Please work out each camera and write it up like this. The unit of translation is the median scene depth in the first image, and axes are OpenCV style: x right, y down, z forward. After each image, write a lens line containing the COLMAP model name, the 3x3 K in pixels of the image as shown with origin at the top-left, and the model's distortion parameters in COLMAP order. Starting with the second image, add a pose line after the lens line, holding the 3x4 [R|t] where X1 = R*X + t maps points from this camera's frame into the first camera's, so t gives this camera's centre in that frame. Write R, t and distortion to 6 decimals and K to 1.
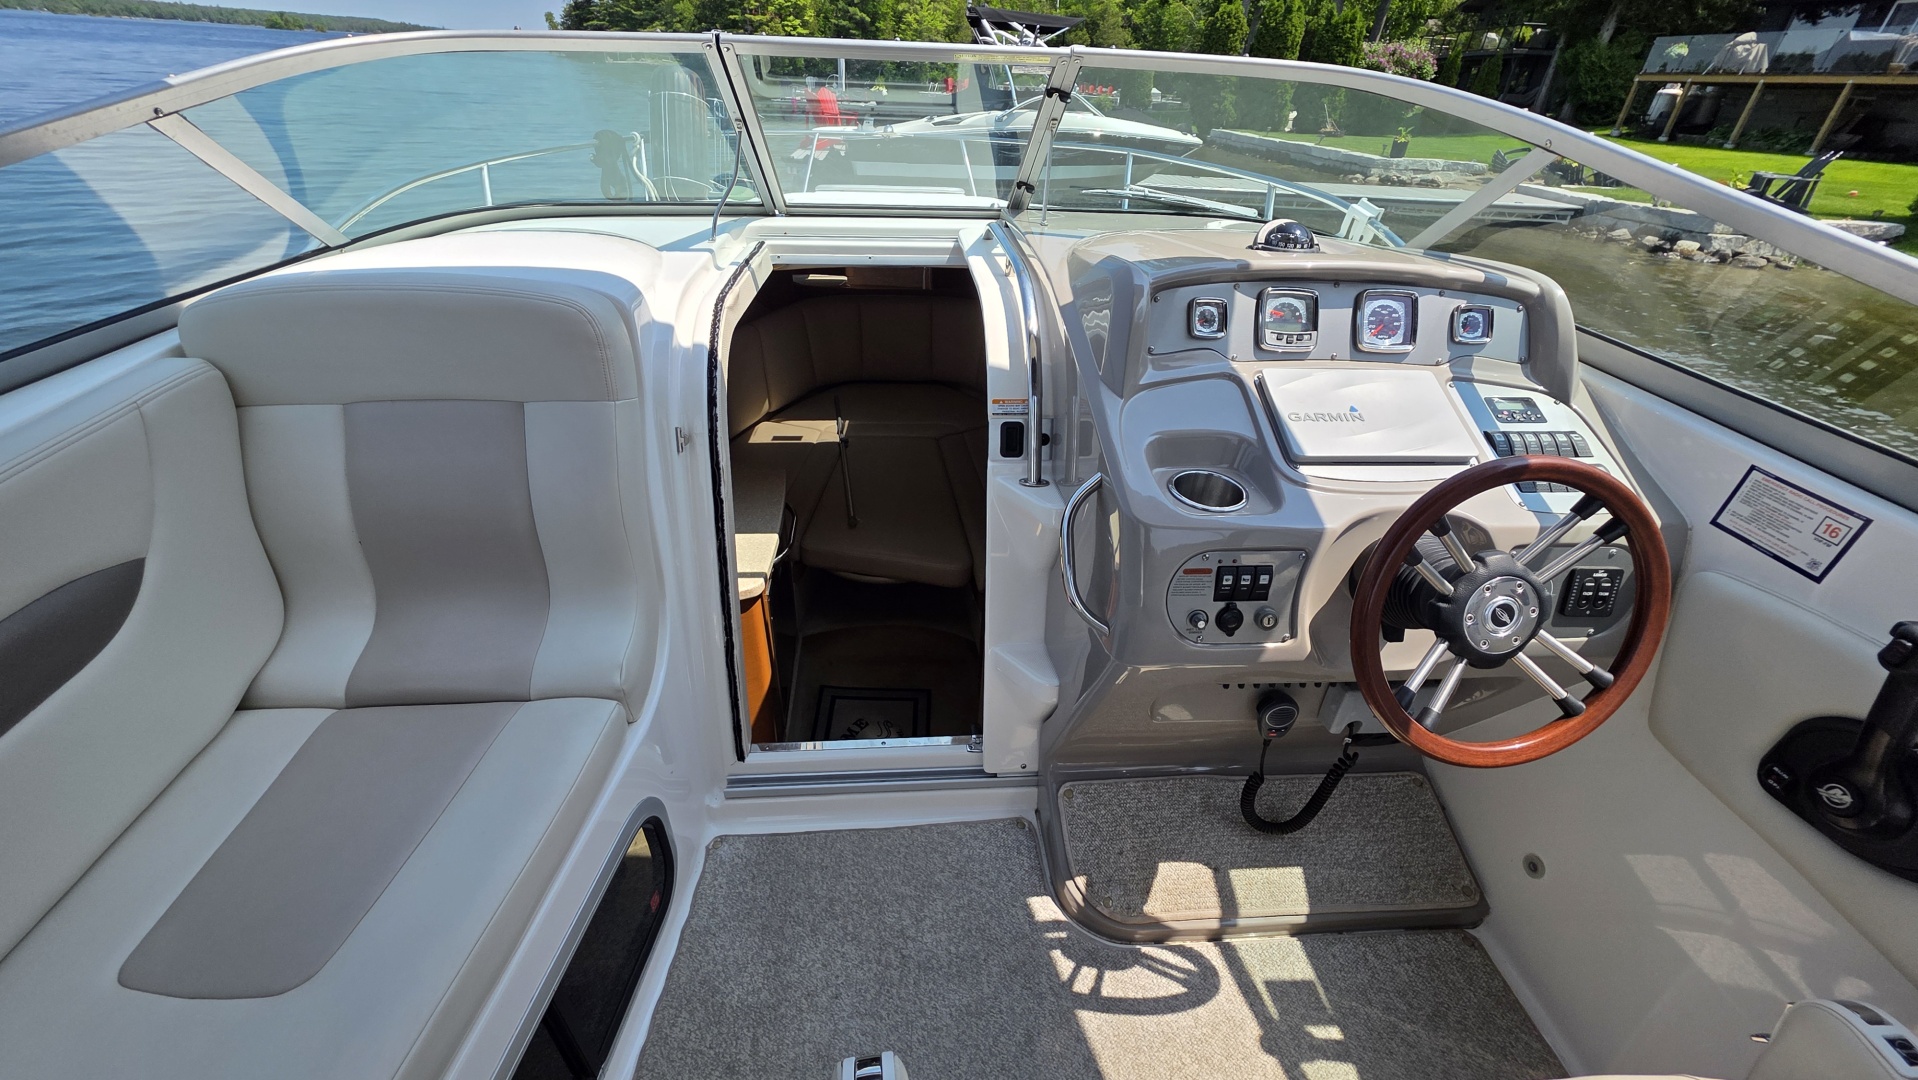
lens RADIAL K [[762.9, 0, 959.0], [0, 762.9, 540.0], [0, 0, 1]] dist [-0.000372, -0.000248]
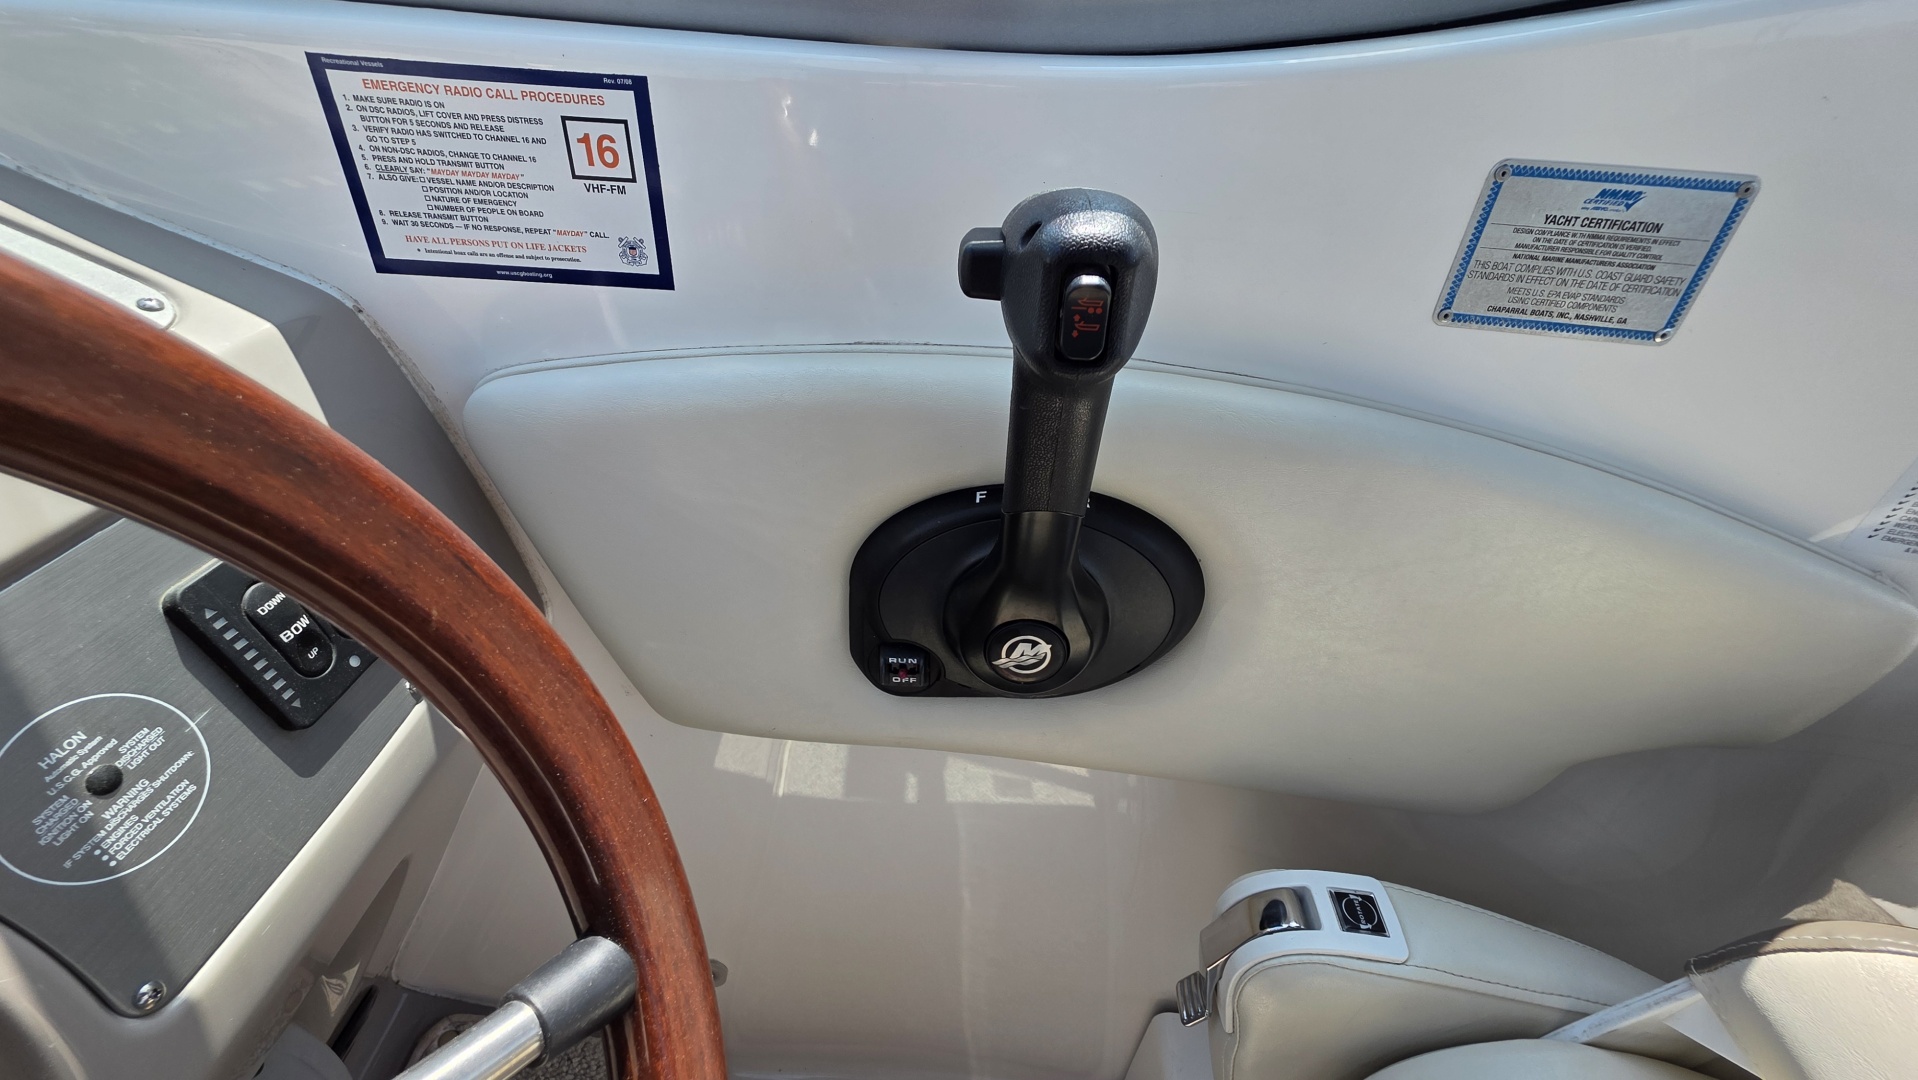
lens RADIAL K [[762.9, 0, 959.0], [0, 762.9, 540.0], [0, 0, 1]] dist [-0.000372, -0.000248]
pose [[0.098598, -0.603087, 0.791559, 0.737498], [0.475682, 0.727236, 0.494828, 0.026553], [-0.874074, 0.327741, 0.358581, 0.763251]]
